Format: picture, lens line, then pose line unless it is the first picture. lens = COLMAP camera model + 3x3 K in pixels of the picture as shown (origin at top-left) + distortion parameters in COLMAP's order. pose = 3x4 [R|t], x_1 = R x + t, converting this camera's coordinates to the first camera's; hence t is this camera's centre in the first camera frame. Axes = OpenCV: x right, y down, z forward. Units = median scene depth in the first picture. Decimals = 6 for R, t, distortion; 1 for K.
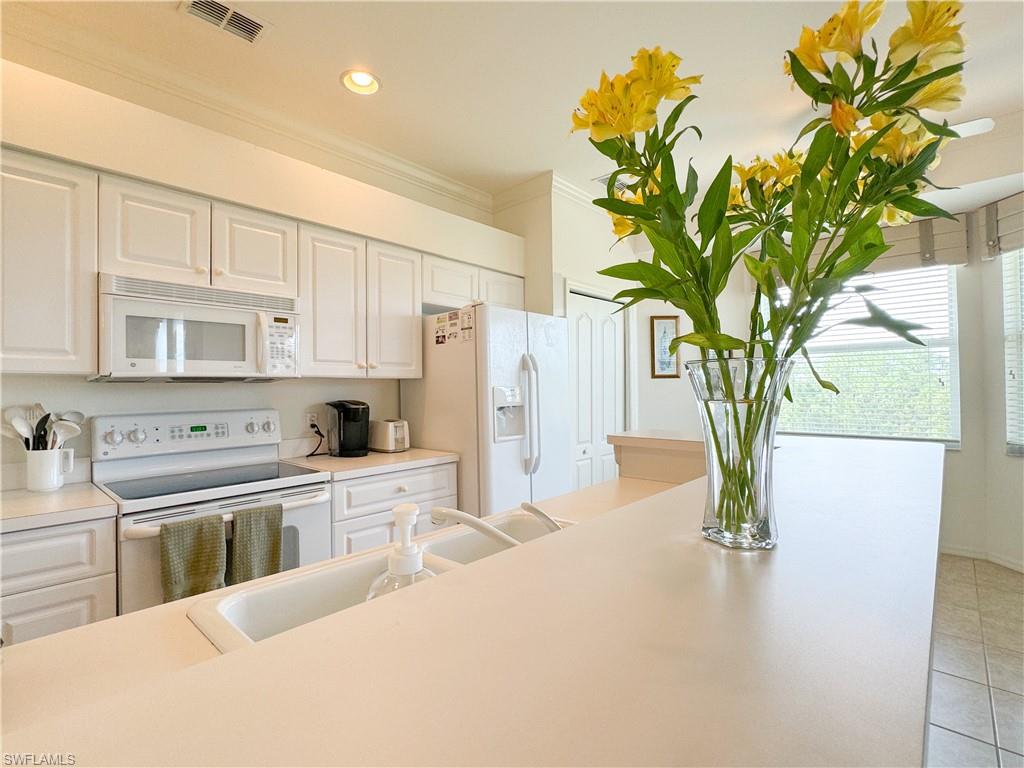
lens RADIAL K [[469.2, 0, 512.0], [0, 469.2, 384.0], [0, 0, 1]] dist [-0.001556, -0.000172]
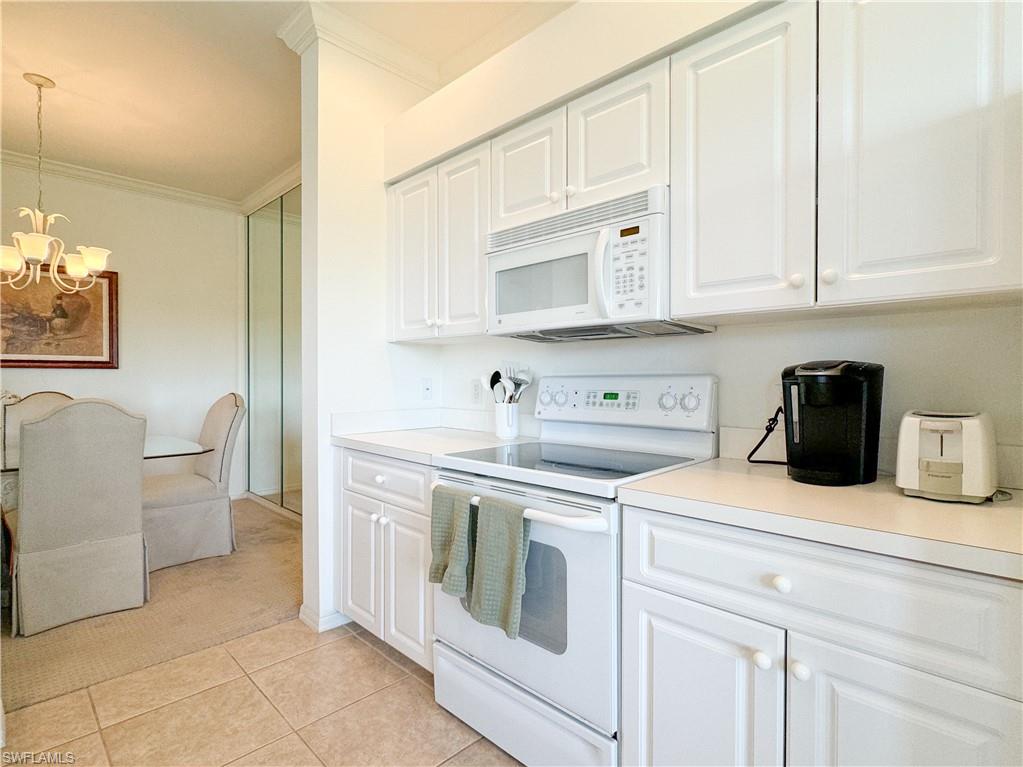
lens RADIAL K [[518.0, 0, 509.4], [0, 518.0, 381.1], [0, 0, 1]] dist [0.002454, 0.001091]
pose [[-0.030286, 0.022284, -0.999293, 0.202608], [0.014637, 0.999654, 0.021848, 0.045185], [0.999434, -0.013965, -0.030602, 0.803060]]
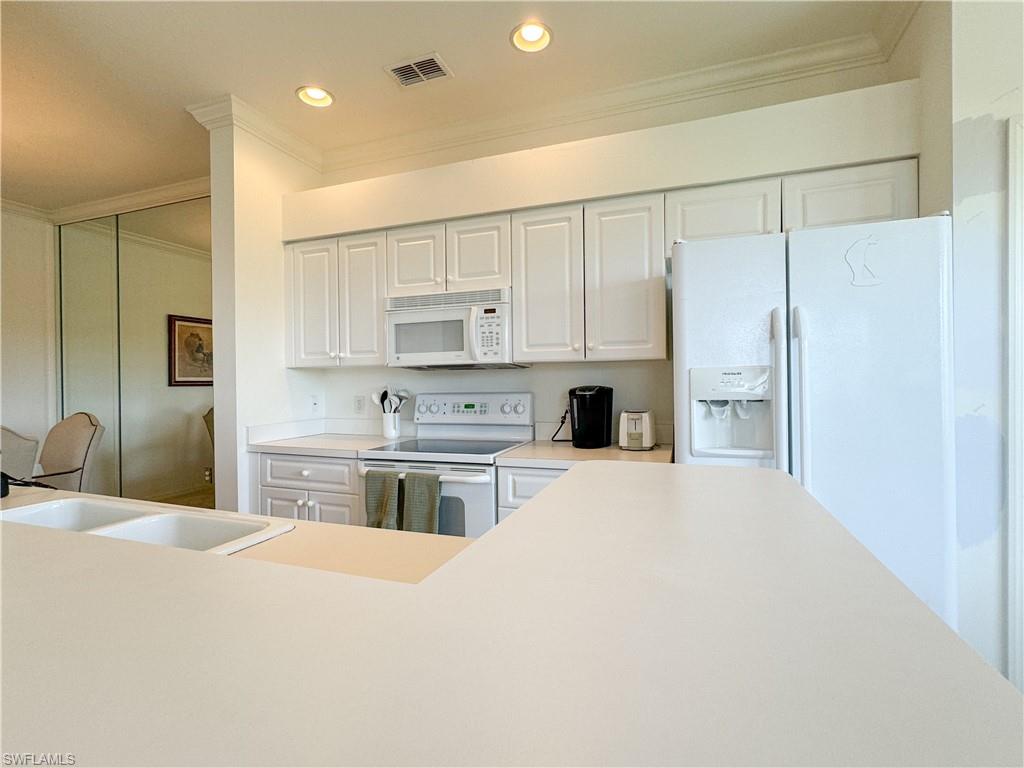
lens RADIAL K [[492.7, 0, 512.0], [0, 492.7, 384.0], [0, 0, 1]] dist [-0.001127, -0.000226]
pose [[0.383179, 0.015551, -0.923543, 0.549344], [0.019724, 0.999493, 0.025013, 0.005112], [0.923463, -0.027801, 0.382678, 0.567371]]
